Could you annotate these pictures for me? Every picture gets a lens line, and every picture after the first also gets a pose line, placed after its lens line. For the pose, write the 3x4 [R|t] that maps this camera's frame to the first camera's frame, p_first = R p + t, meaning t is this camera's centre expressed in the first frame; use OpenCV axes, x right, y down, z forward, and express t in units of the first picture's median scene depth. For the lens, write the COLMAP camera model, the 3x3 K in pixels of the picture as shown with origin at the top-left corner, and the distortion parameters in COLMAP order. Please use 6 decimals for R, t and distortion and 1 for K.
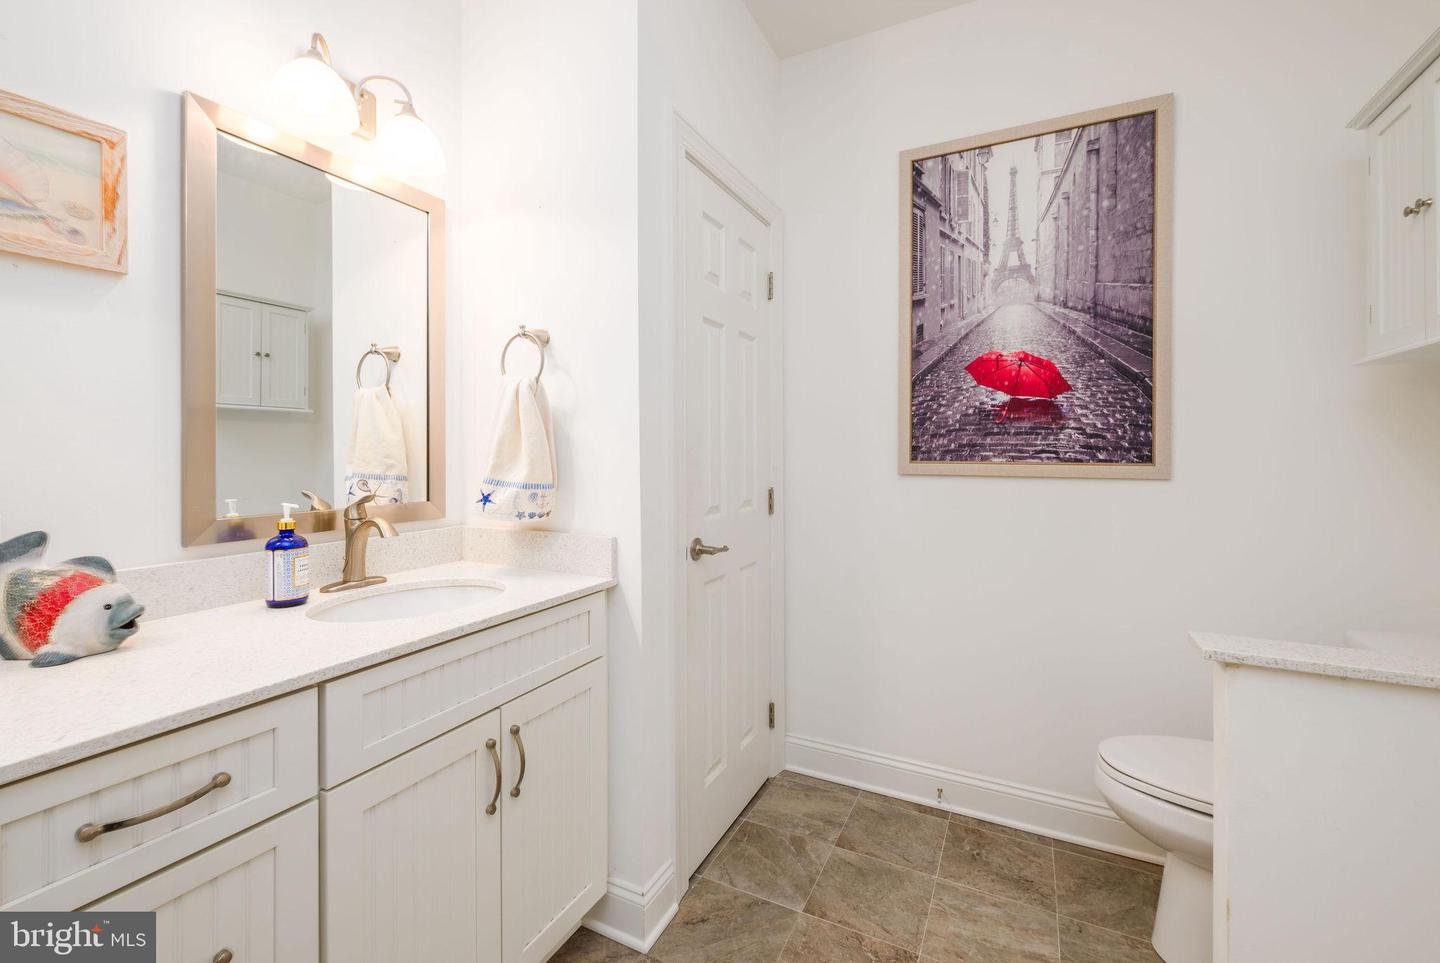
lens RADIAL K [[601.9, 0, 719.6], [0, 601.9, 455.0], [0, 0, 1]] dist [0.000306, -0.000066]
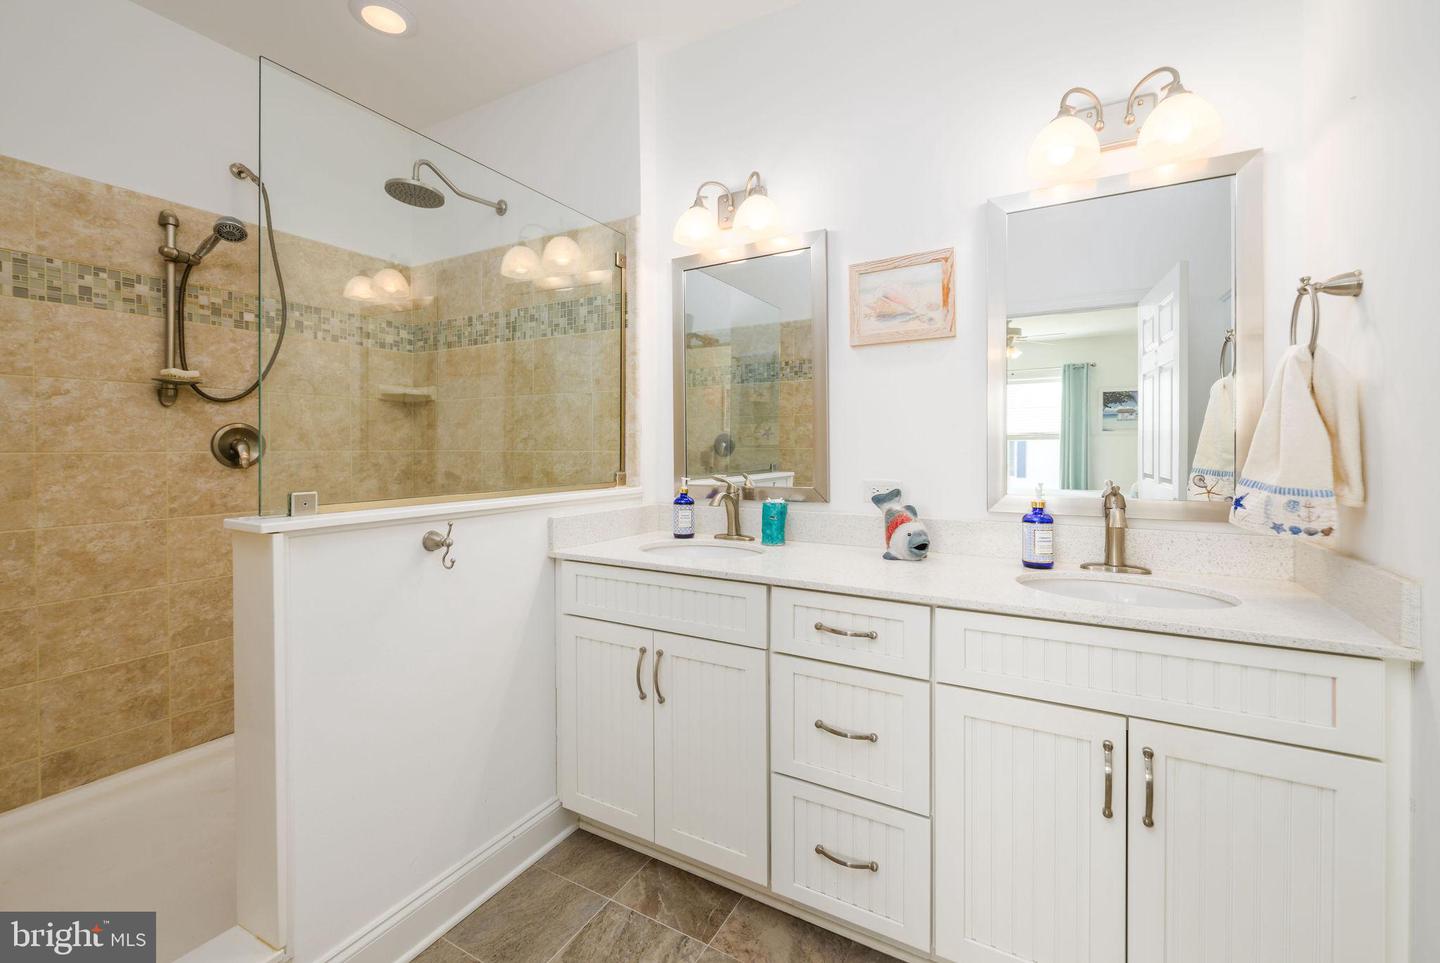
lens RADIAL K [[601.9, 0, 719.6], [0, 601.9, 455.0], [0, 0, 1]] dist [0.000306, -0.000066]
pose [[-0.024559, 0.013934, -0.999601, 0.576014], [-0.004218, 0.999893, 0.014041, -0.001916], [0.999689, 0.004561, -0.024498, 0.373697]]
